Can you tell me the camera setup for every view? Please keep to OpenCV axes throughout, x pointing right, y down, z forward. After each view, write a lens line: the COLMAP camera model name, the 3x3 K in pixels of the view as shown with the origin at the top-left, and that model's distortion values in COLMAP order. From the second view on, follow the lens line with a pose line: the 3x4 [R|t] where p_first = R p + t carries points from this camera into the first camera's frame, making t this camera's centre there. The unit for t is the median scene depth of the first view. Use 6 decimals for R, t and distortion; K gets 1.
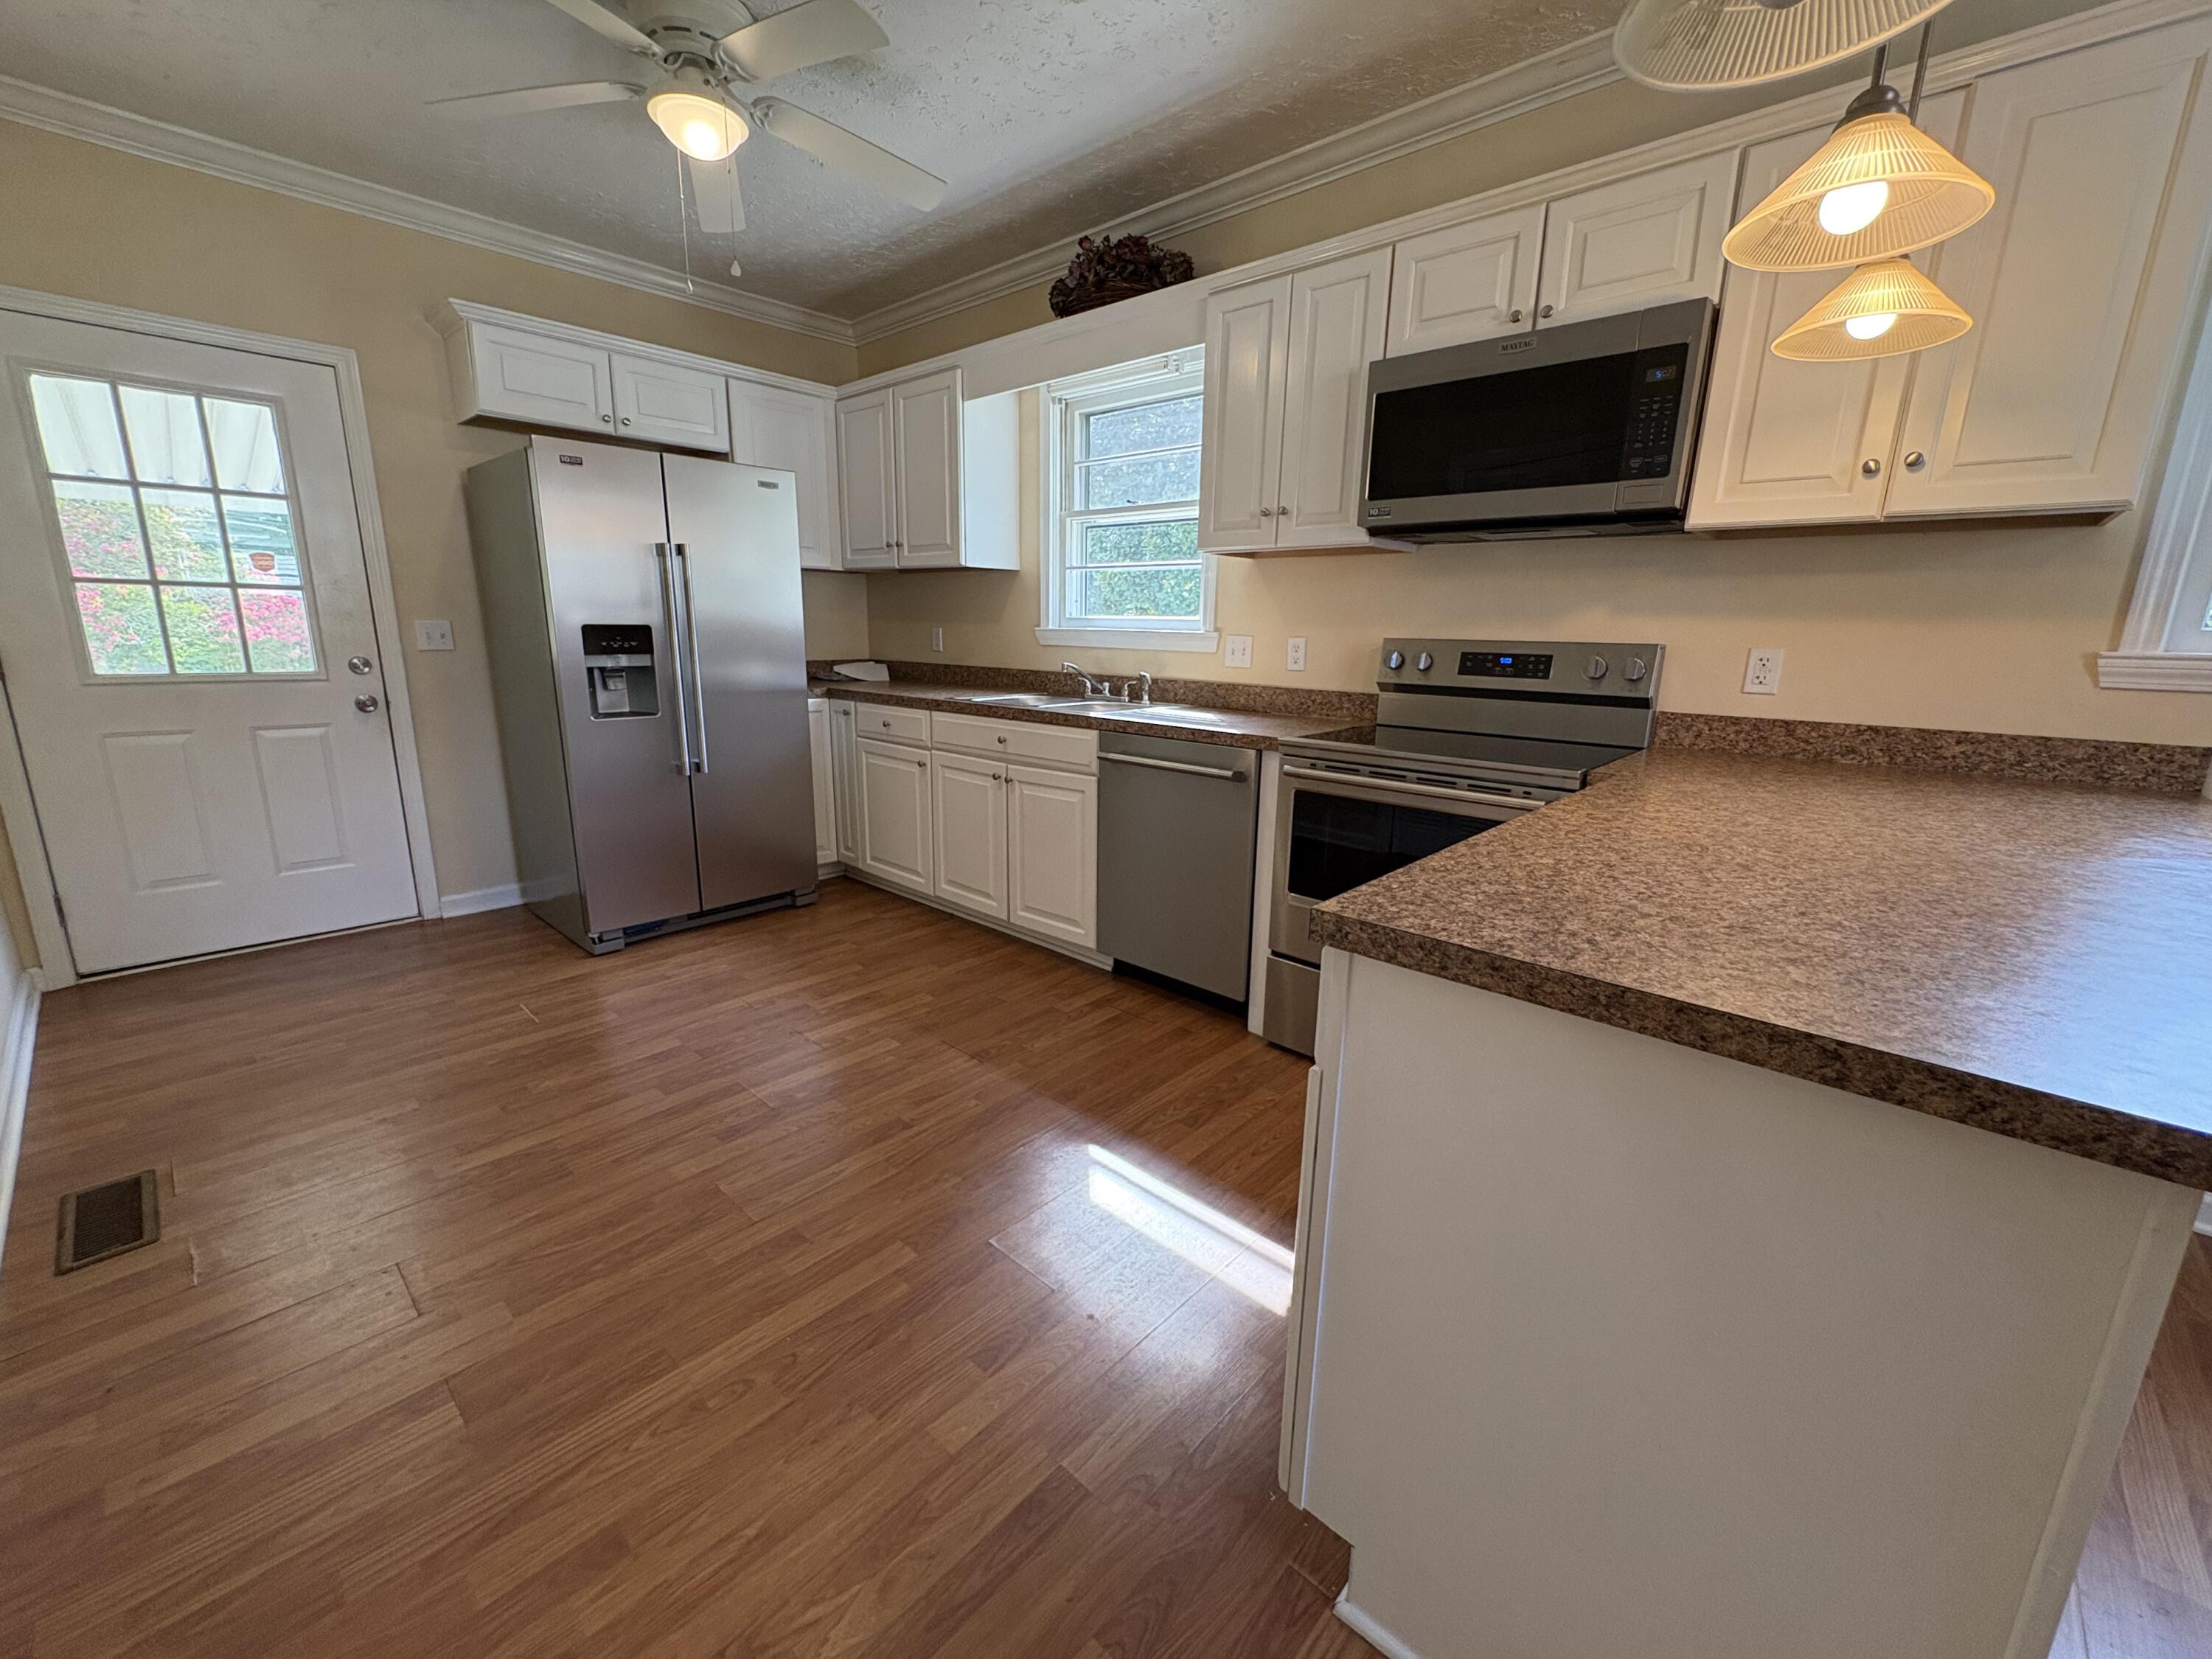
lens RADIAL K [[888.1, 0, 1099.5], [0, 888.1, 825.7], [0, 0, 1]] dist [0.001228, -0.000396]
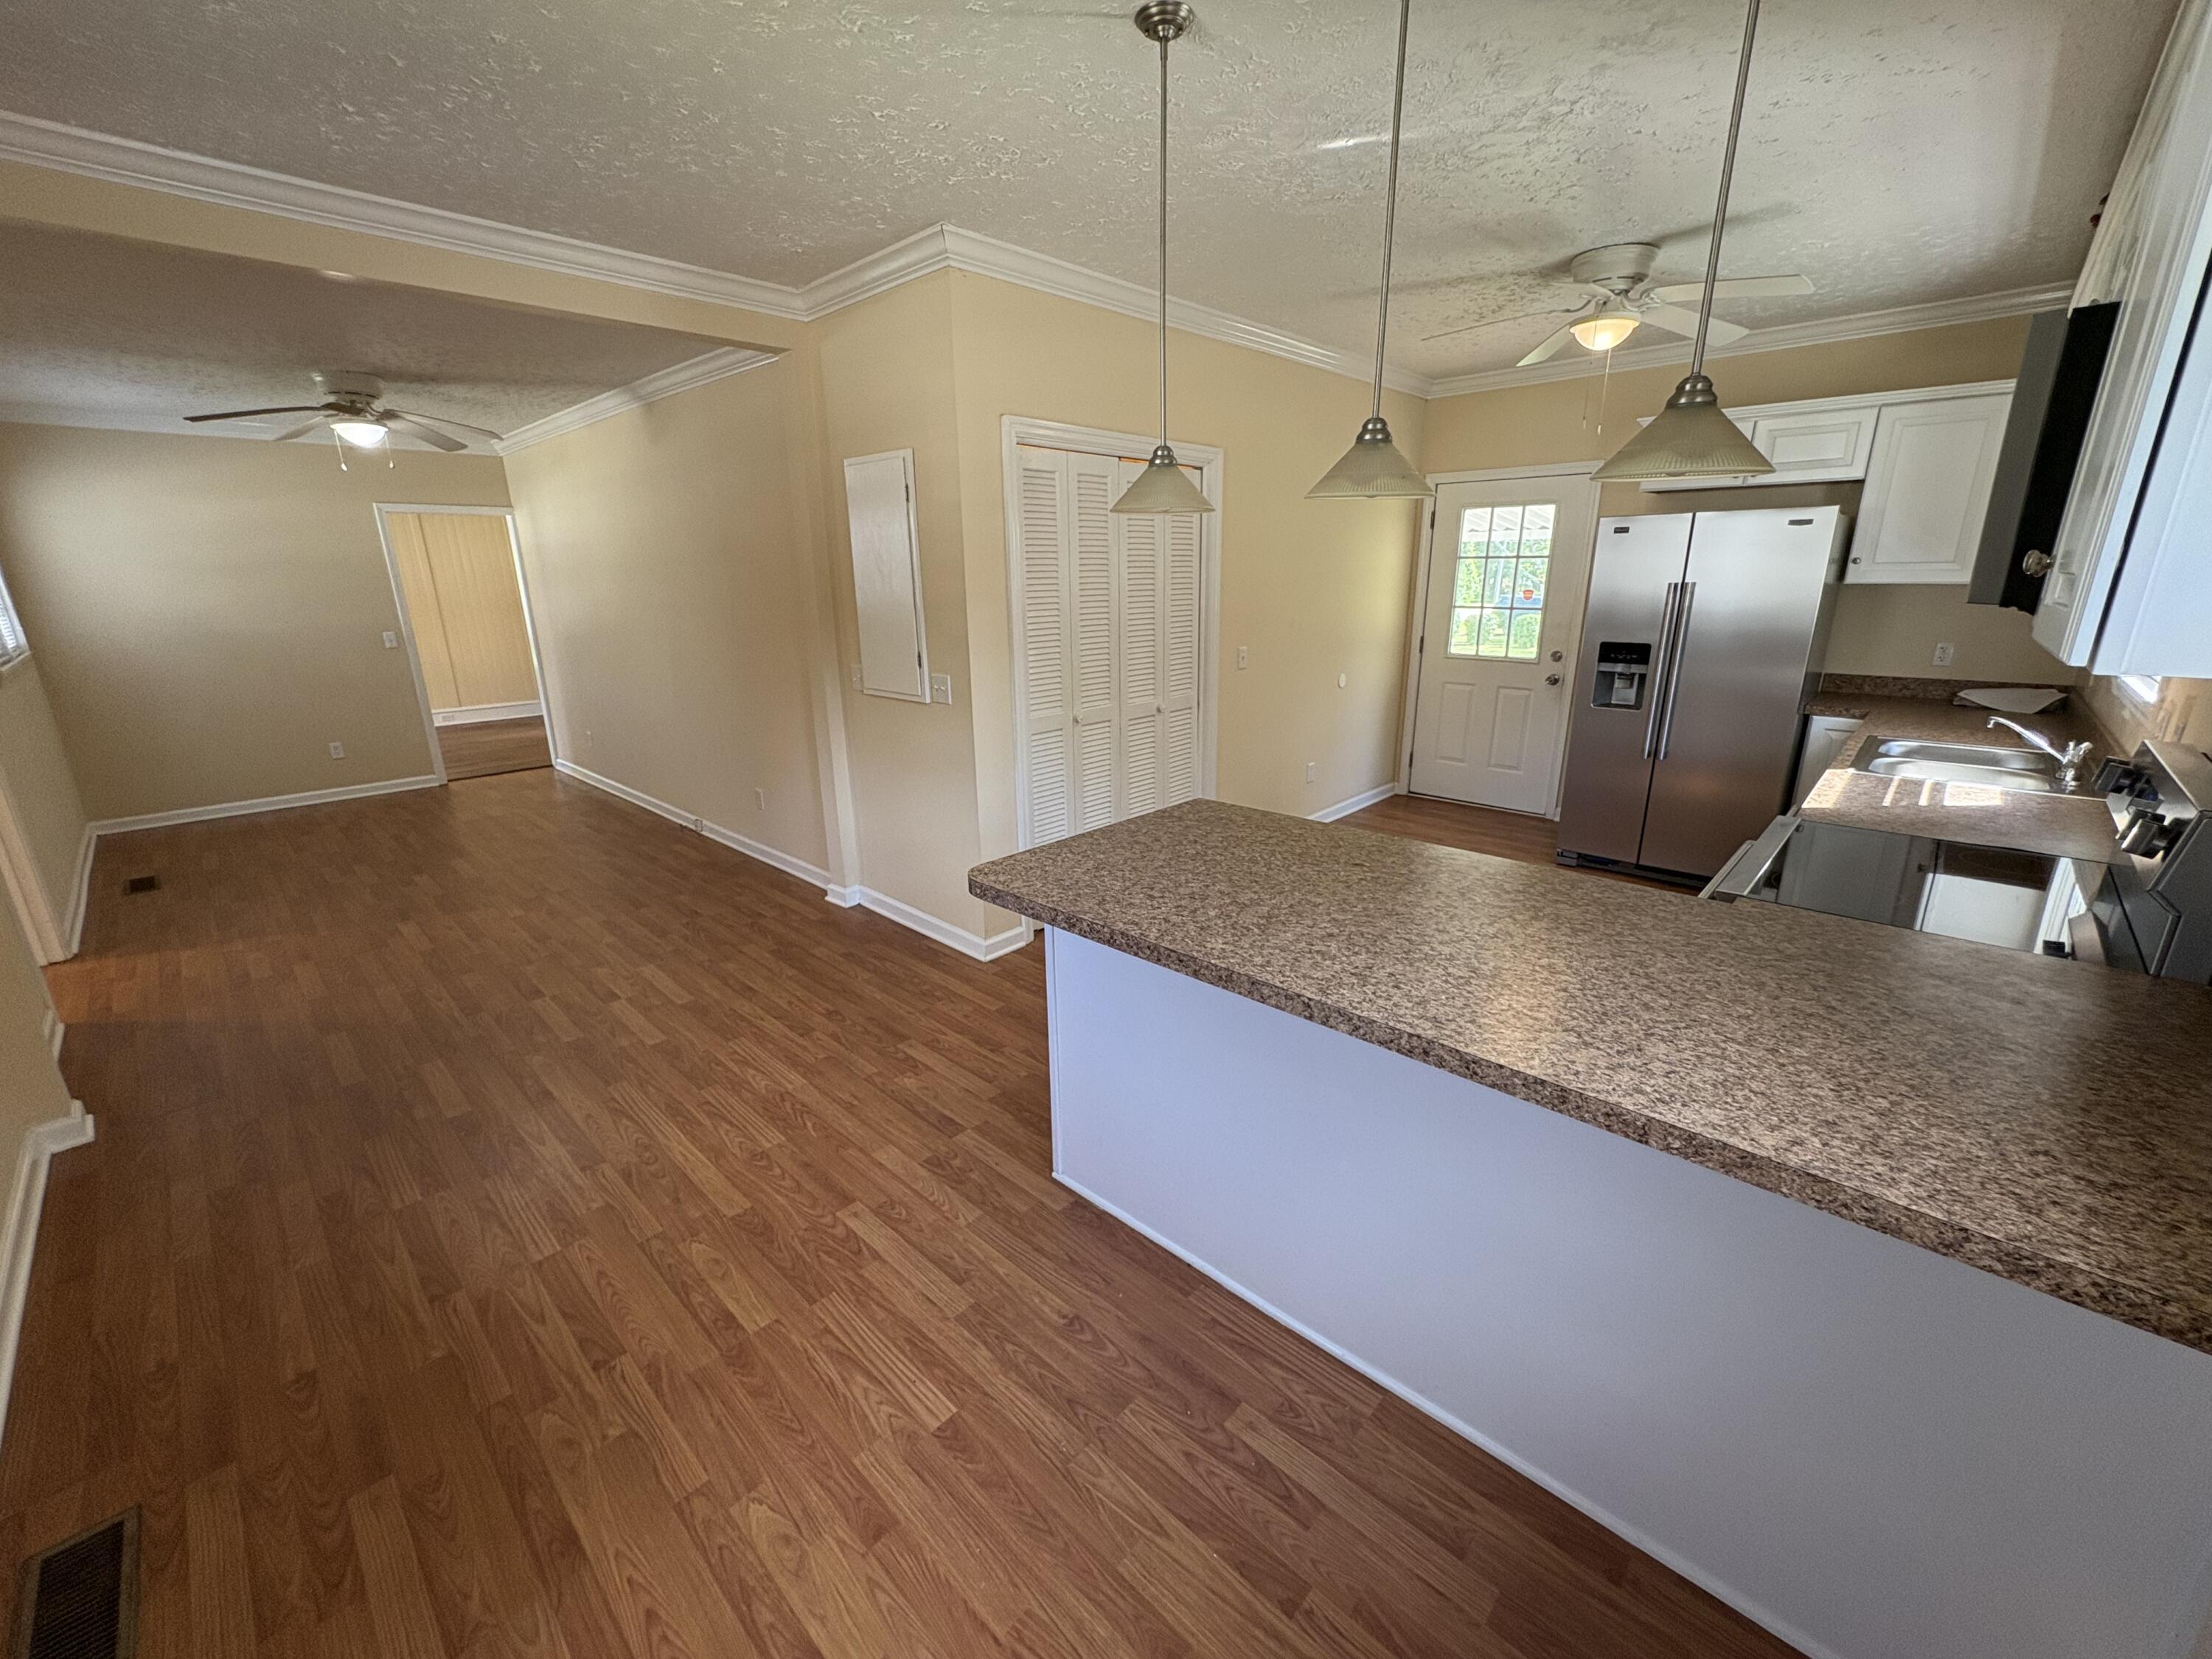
lens RADIAL K [[888.1, 0, 1108.9], [0, 888.1, 831.6], [0, 0, 1]] dist [0.001228, -0.000396]
pose [[-0.011478, 0.267909, -0.963376, 0.914217], [-0.211640, 0.940961, 0.264198, -0.147294], [0.977280, 0.206921, 0.045900, 0.207877]]
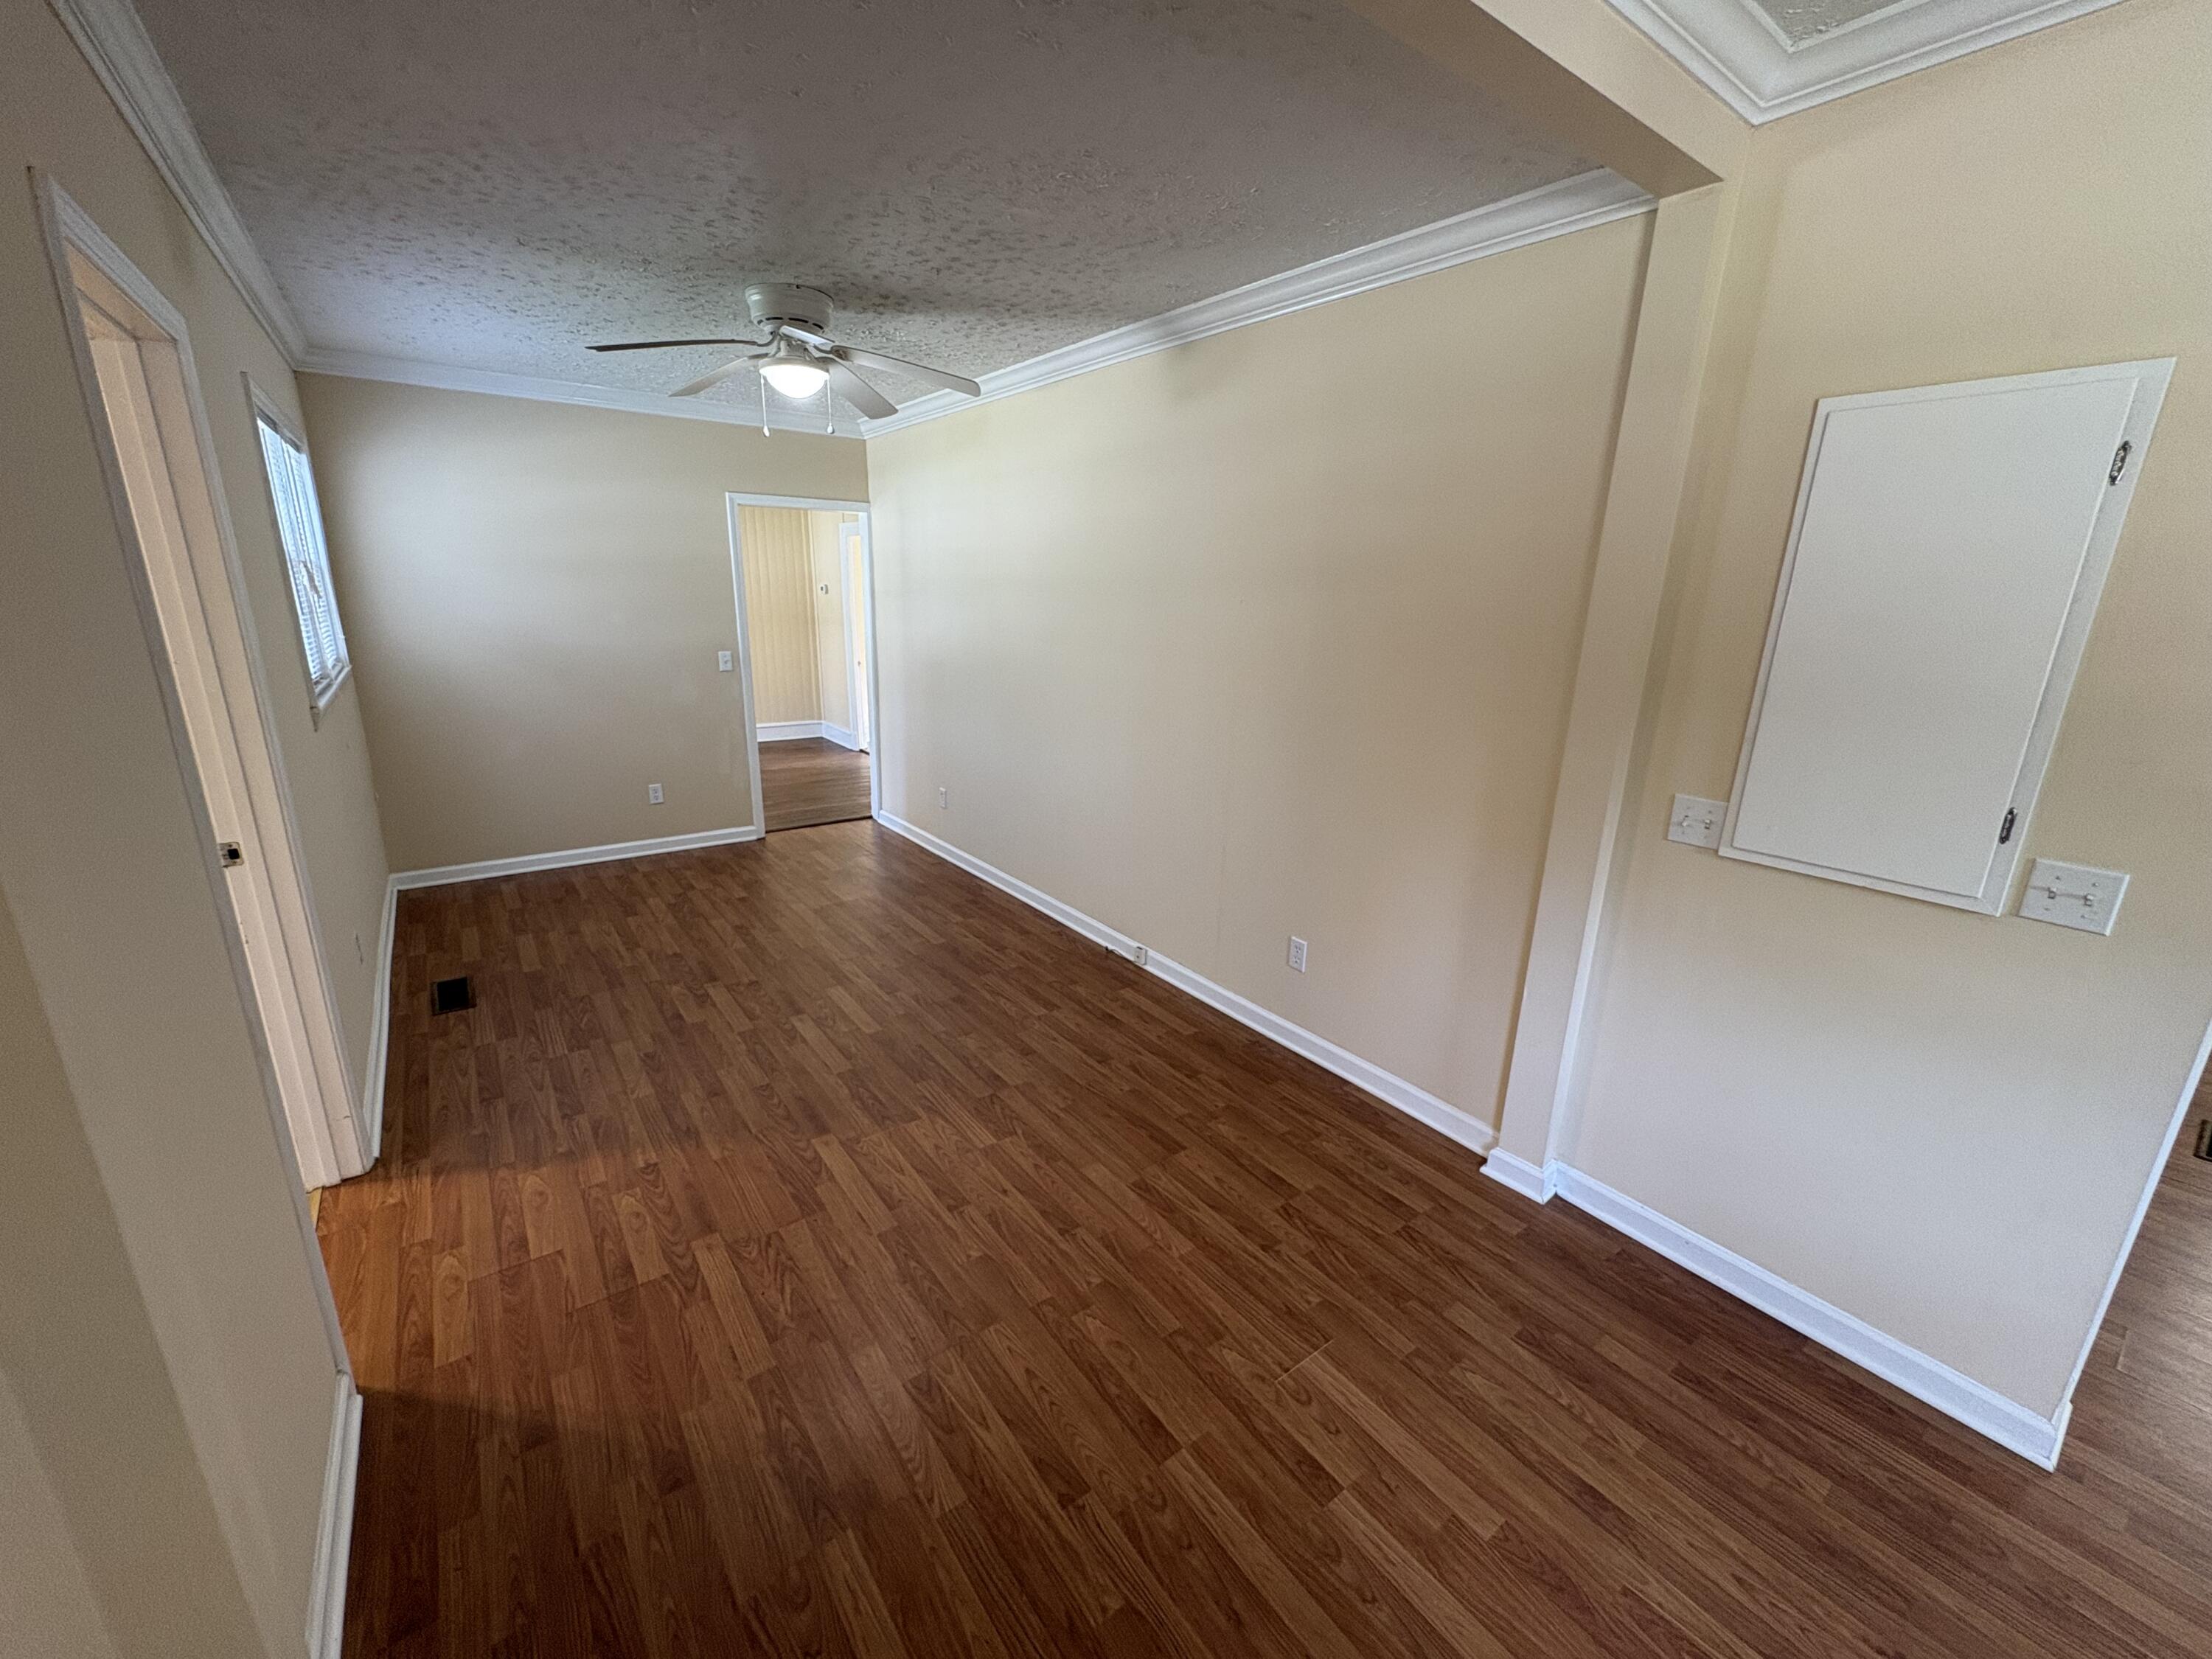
lens RADIAL K [[888.1, 0, 1107.0], [0, 888.1, 832.2], [0, 0, 1]] dist [0.001228, -0.000396]
pose [[-0.180877, 0.245039, -0.952491, 0.342161], [-0.244110, 0.926974, 0.284831, -0.014625], [0.952730, 0.284032, -0.107852, -0.493886]]
